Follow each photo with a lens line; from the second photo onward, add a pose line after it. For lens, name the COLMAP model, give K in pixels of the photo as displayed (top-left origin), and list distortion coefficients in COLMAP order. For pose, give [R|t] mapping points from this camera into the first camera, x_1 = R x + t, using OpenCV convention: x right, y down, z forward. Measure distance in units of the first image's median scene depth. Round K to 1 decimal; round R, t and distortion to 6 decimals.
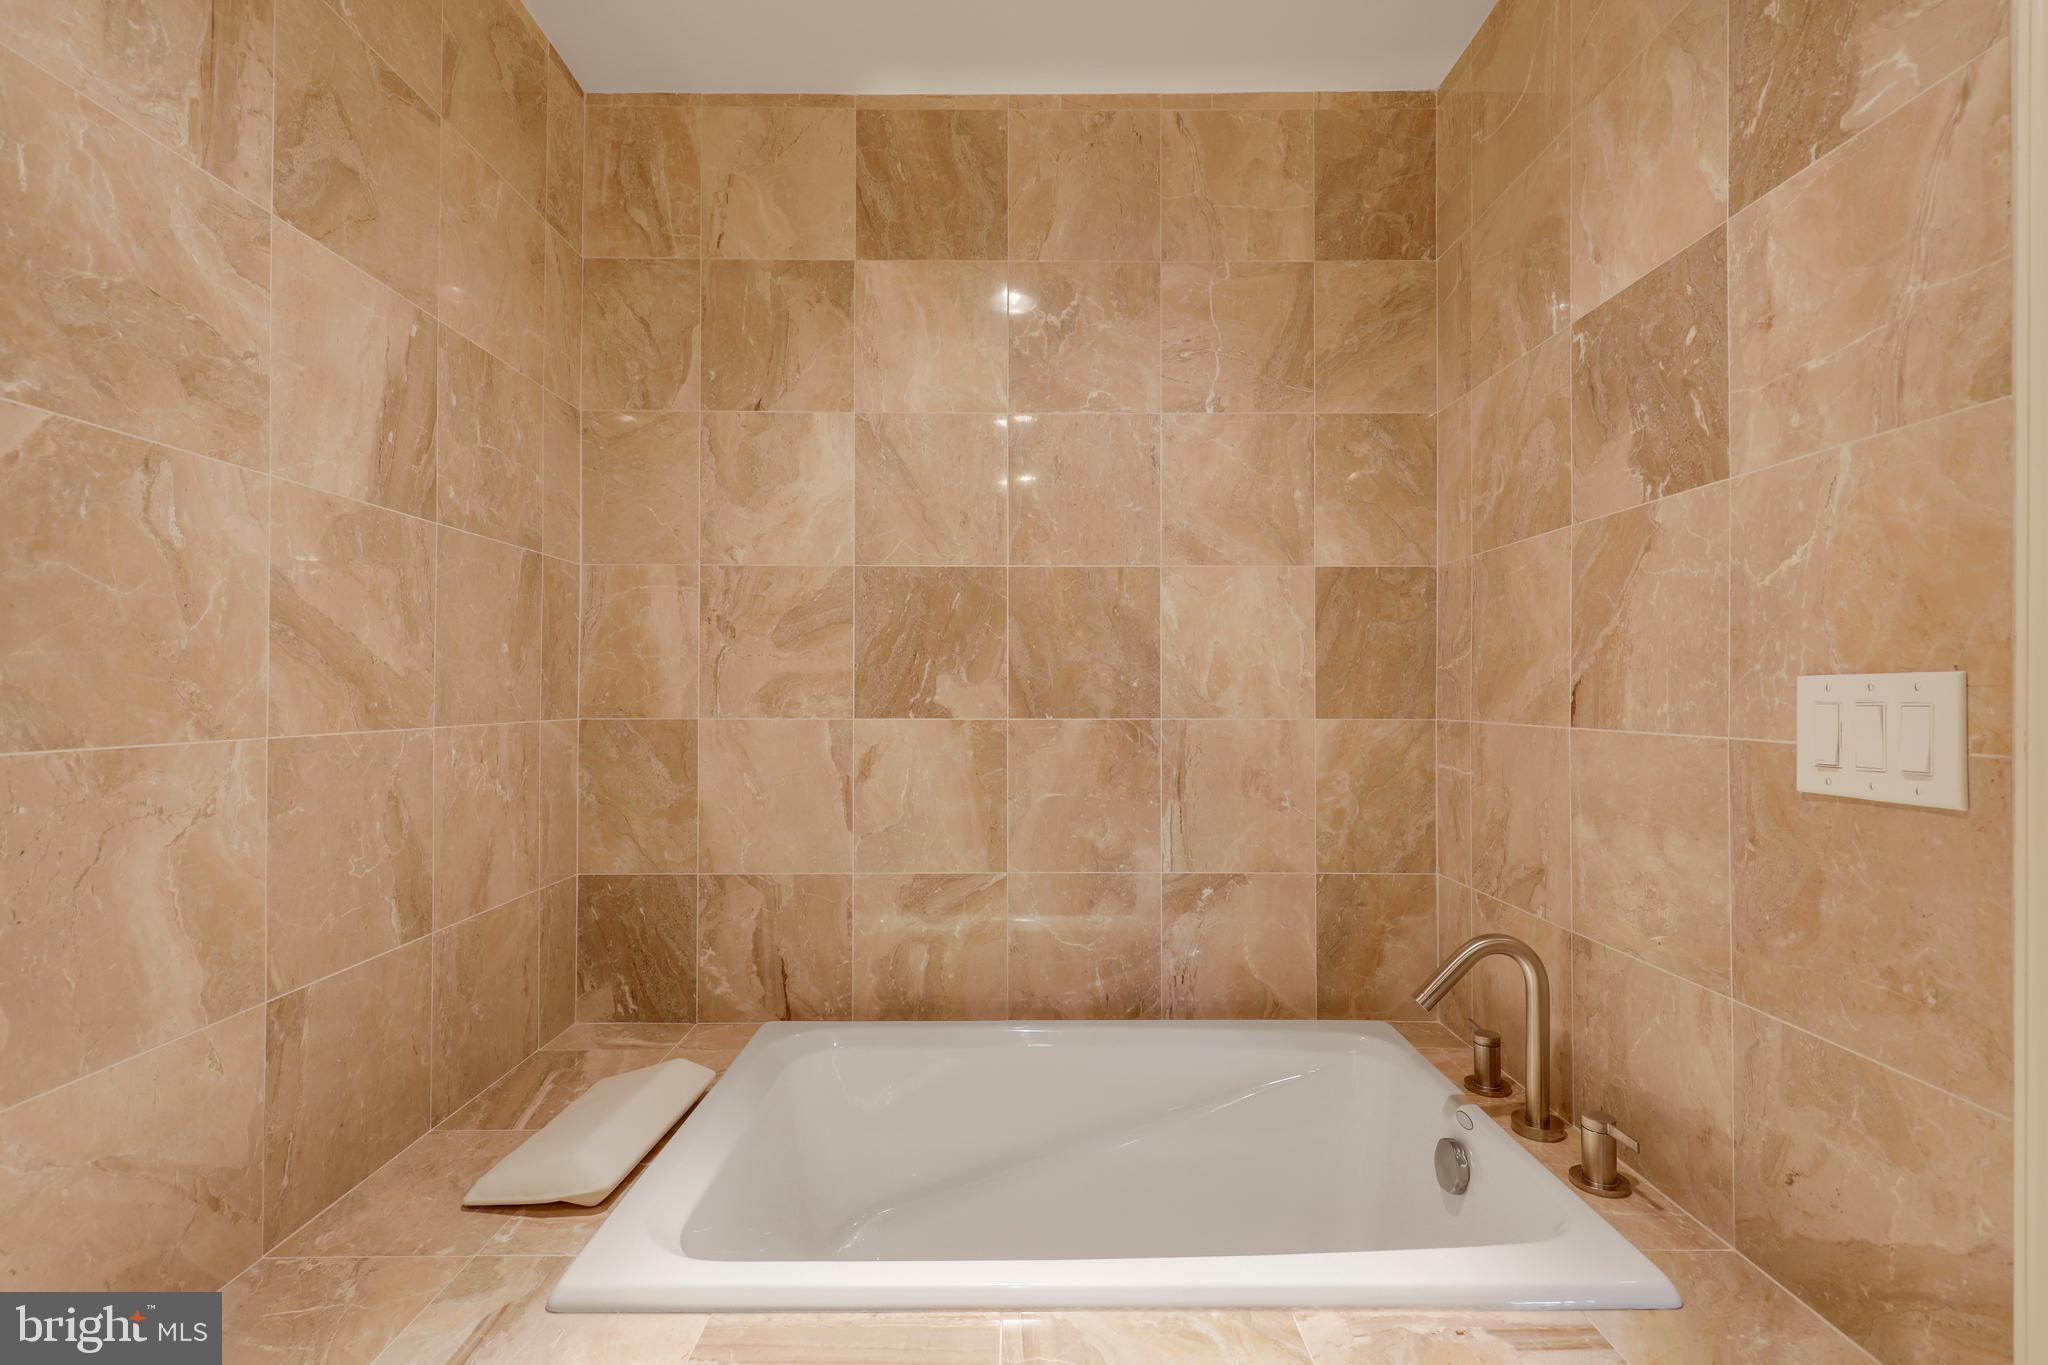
lens RADIAL K [[925.0, 0, 1011.8], [0, 925.0, 683.7], [0, 0, 1]] dist [0.002672, -0.001870]
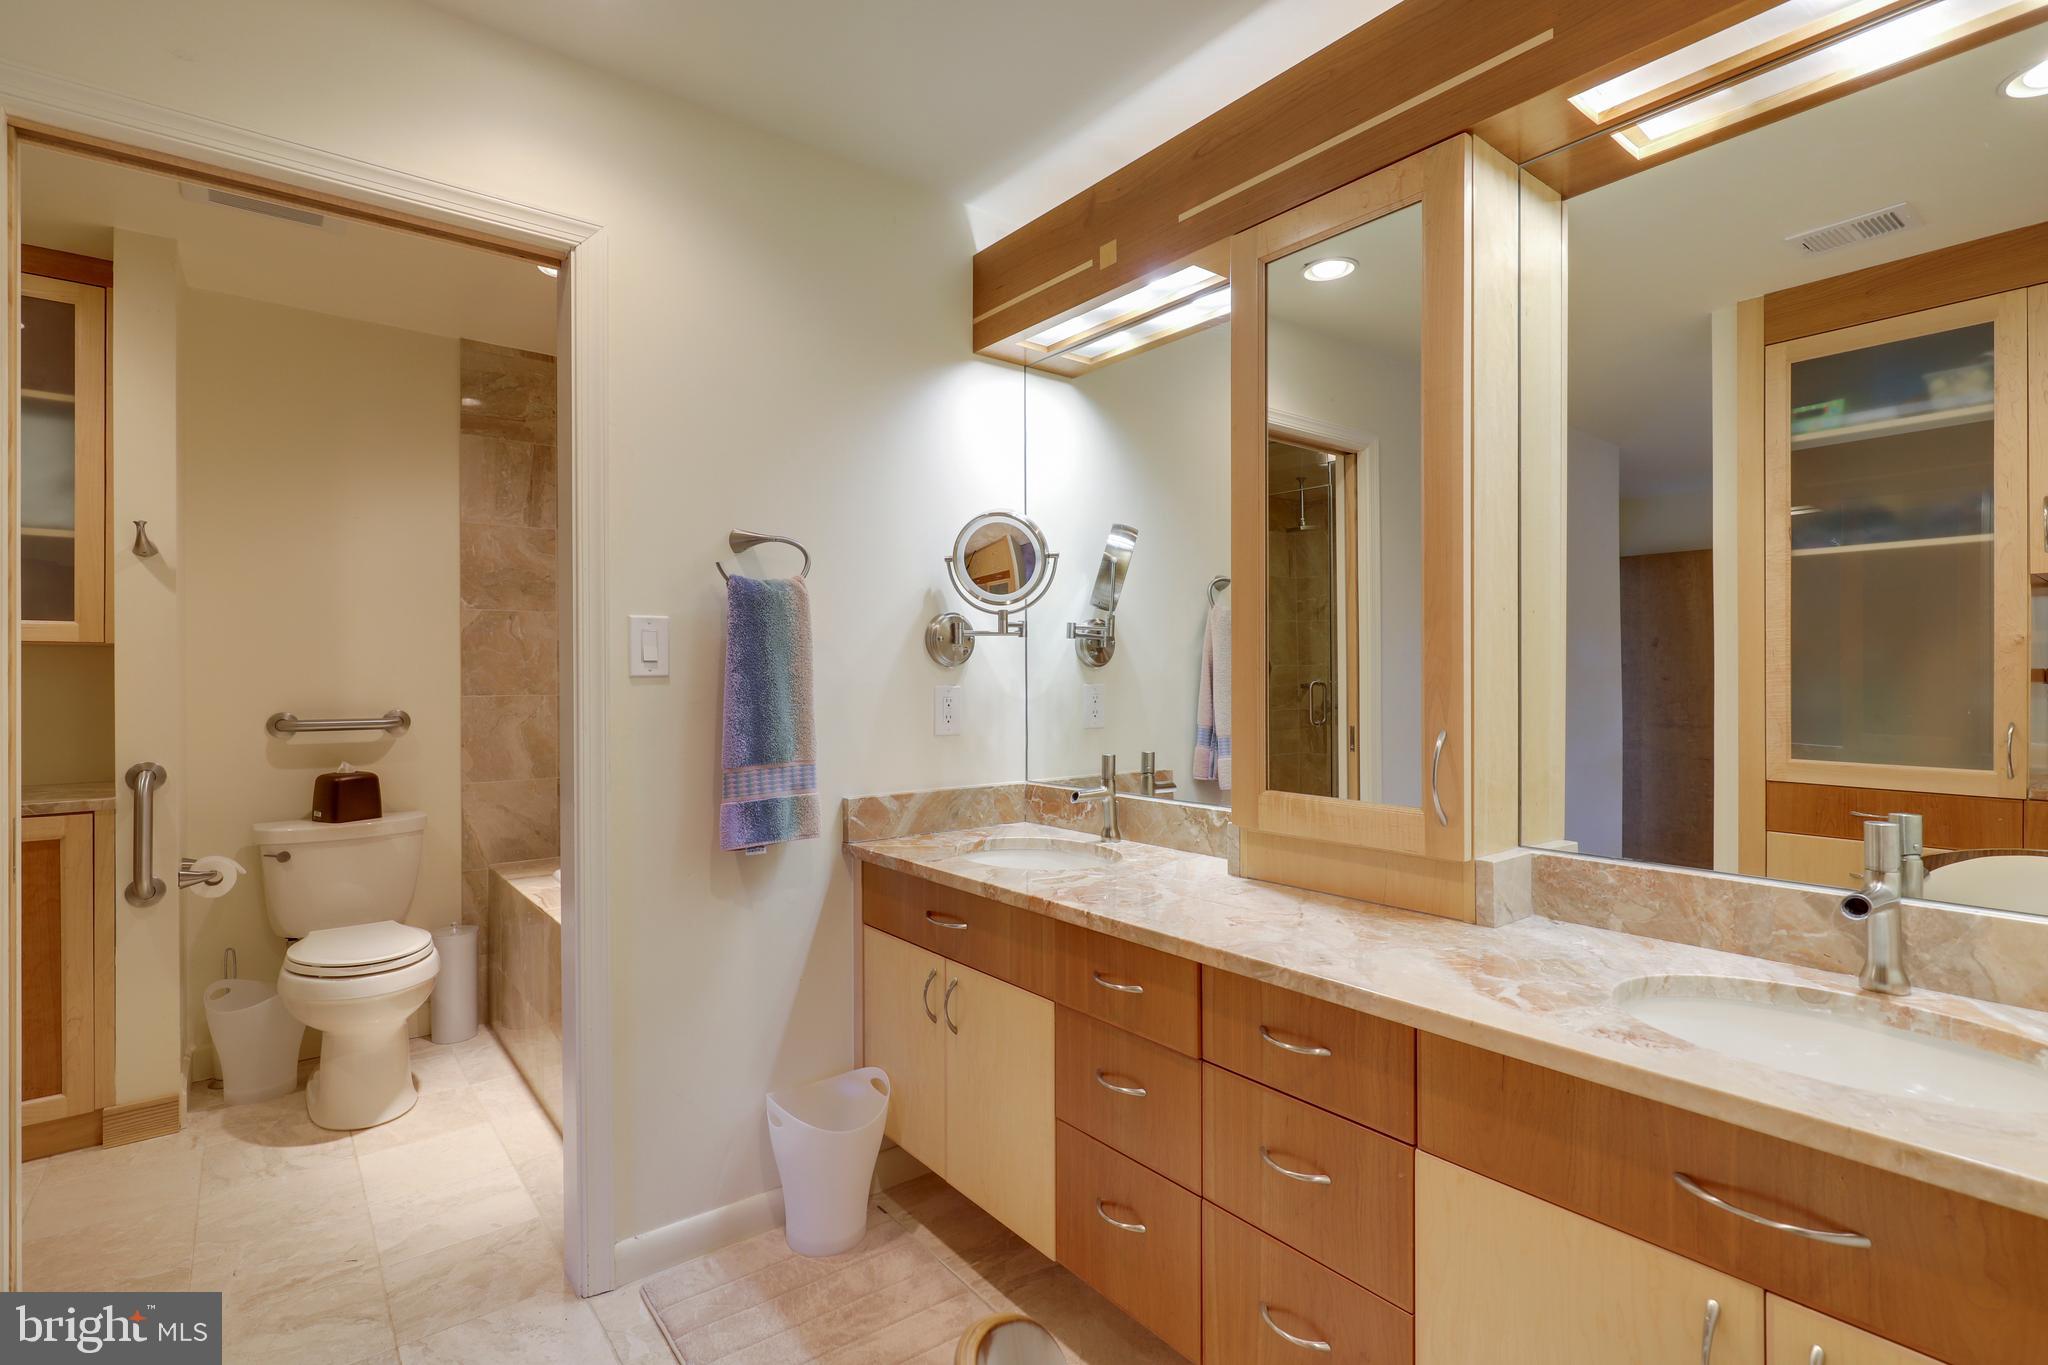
lens RADIAL K [[967.8, 0, 1028.5], [0, 967.8, 675.1], [0, 0, 1]] dist [-0.000306, -0.001362]
pose [[0.614430, -0.001900, -0.788969, 2.515756], [0.008773, 0.999952, 0.004424, -0.008866], [0.788922, -0.009640, 0.614417, 0.211314]]
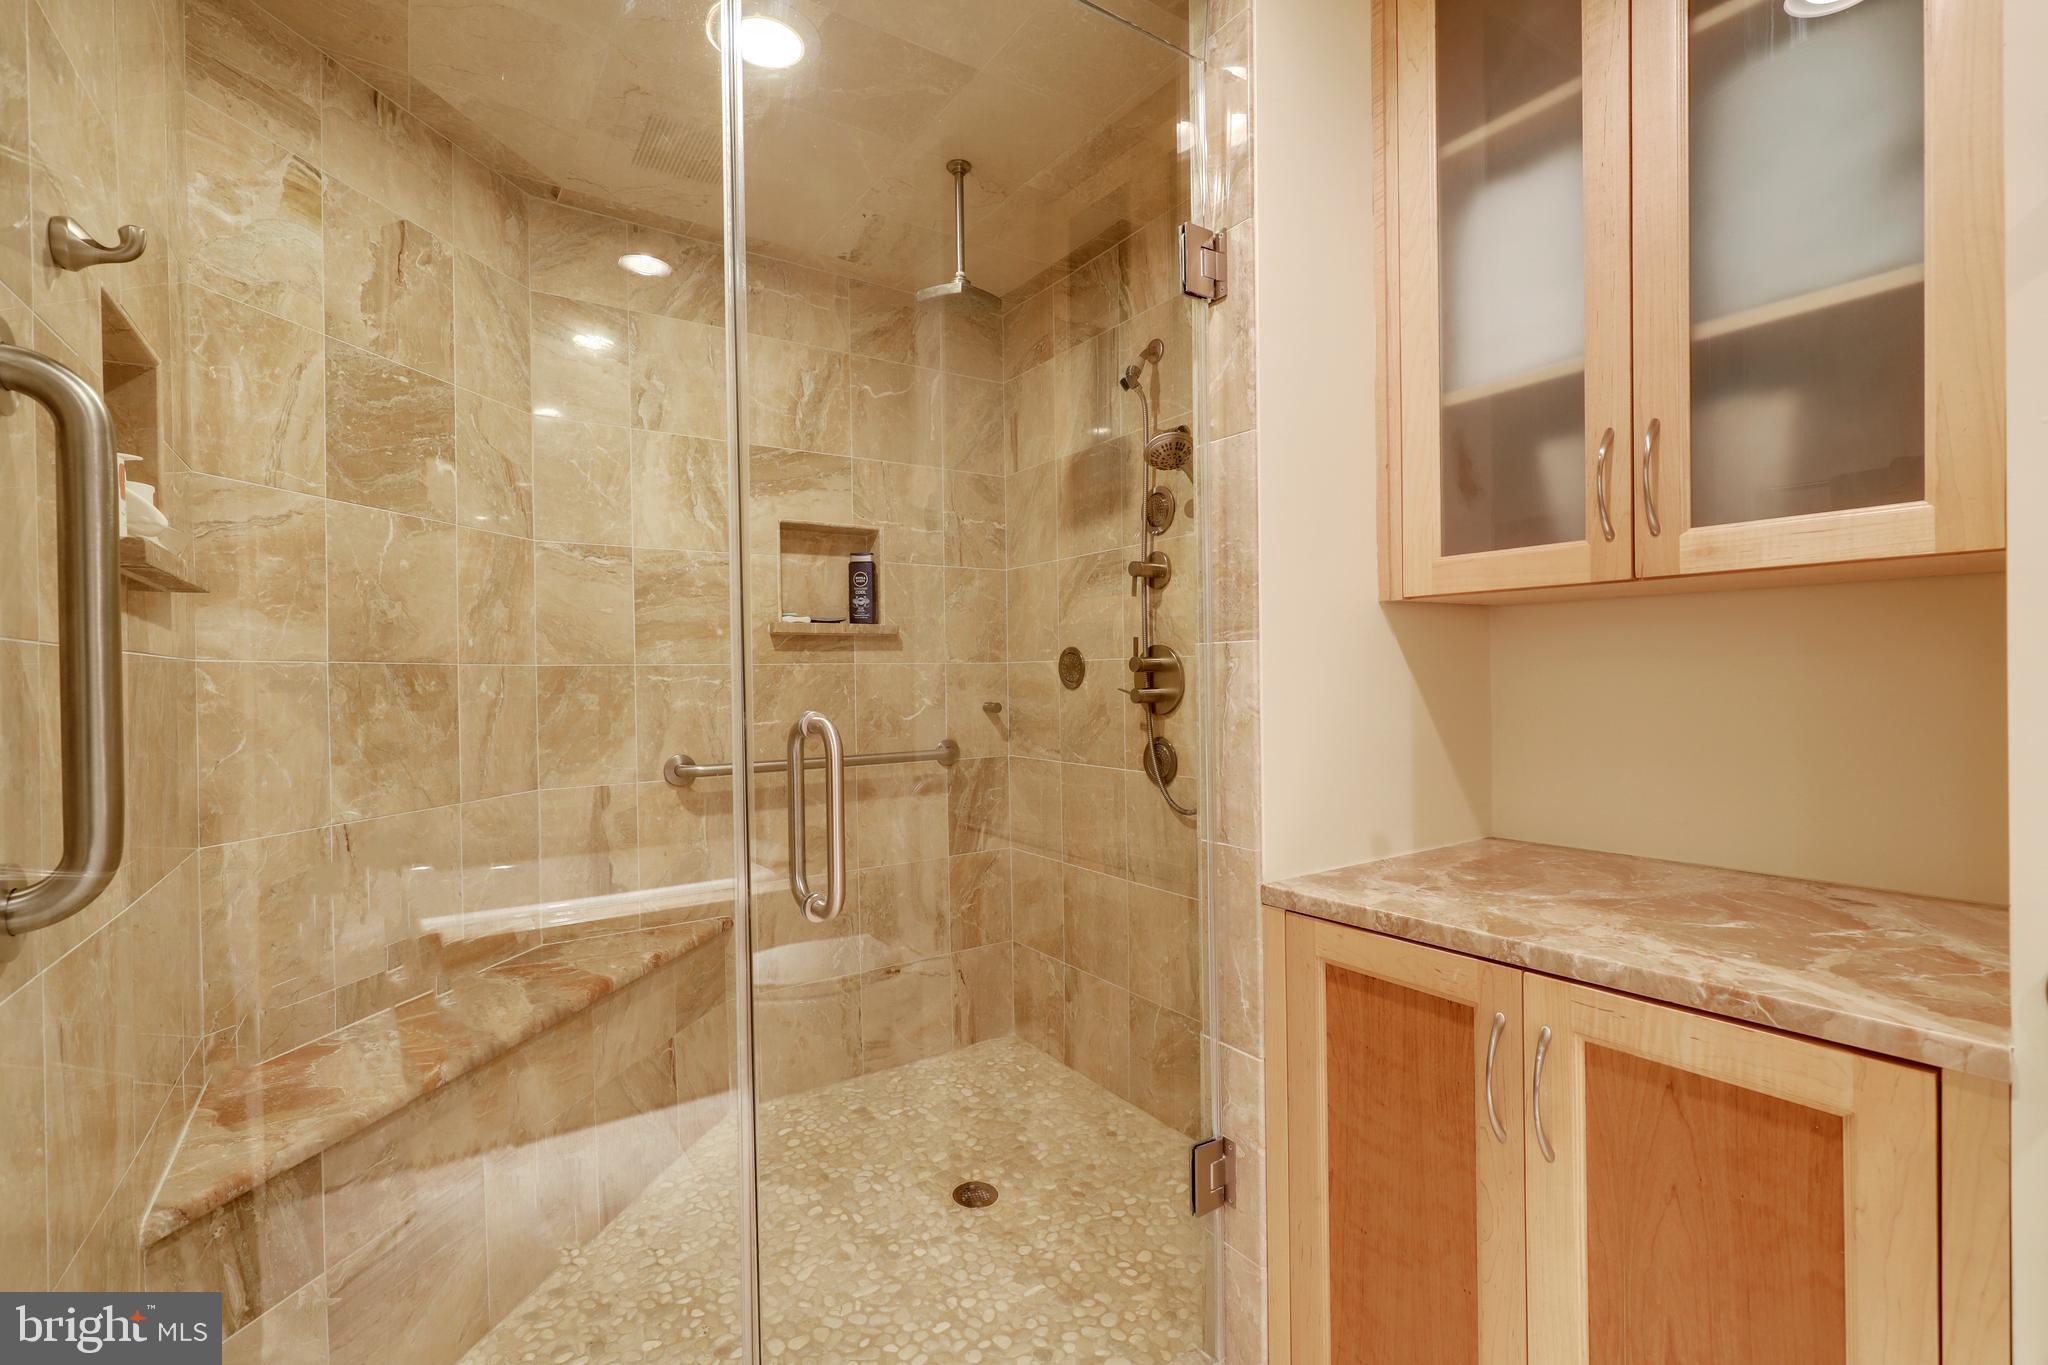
lens RADIAL K [[925.0, 0, 1024.1], [0, 925.0, 681.0], [0, 0, 1]] dist [0.002672, -0.001870]
pose [[-0.832008, 0.015830, -0.554537, 0.472900], [0.018606, 0.999827, 0.000625, -0.000136], [0.554451, -0.009798, -0.832159, 0.078864]]
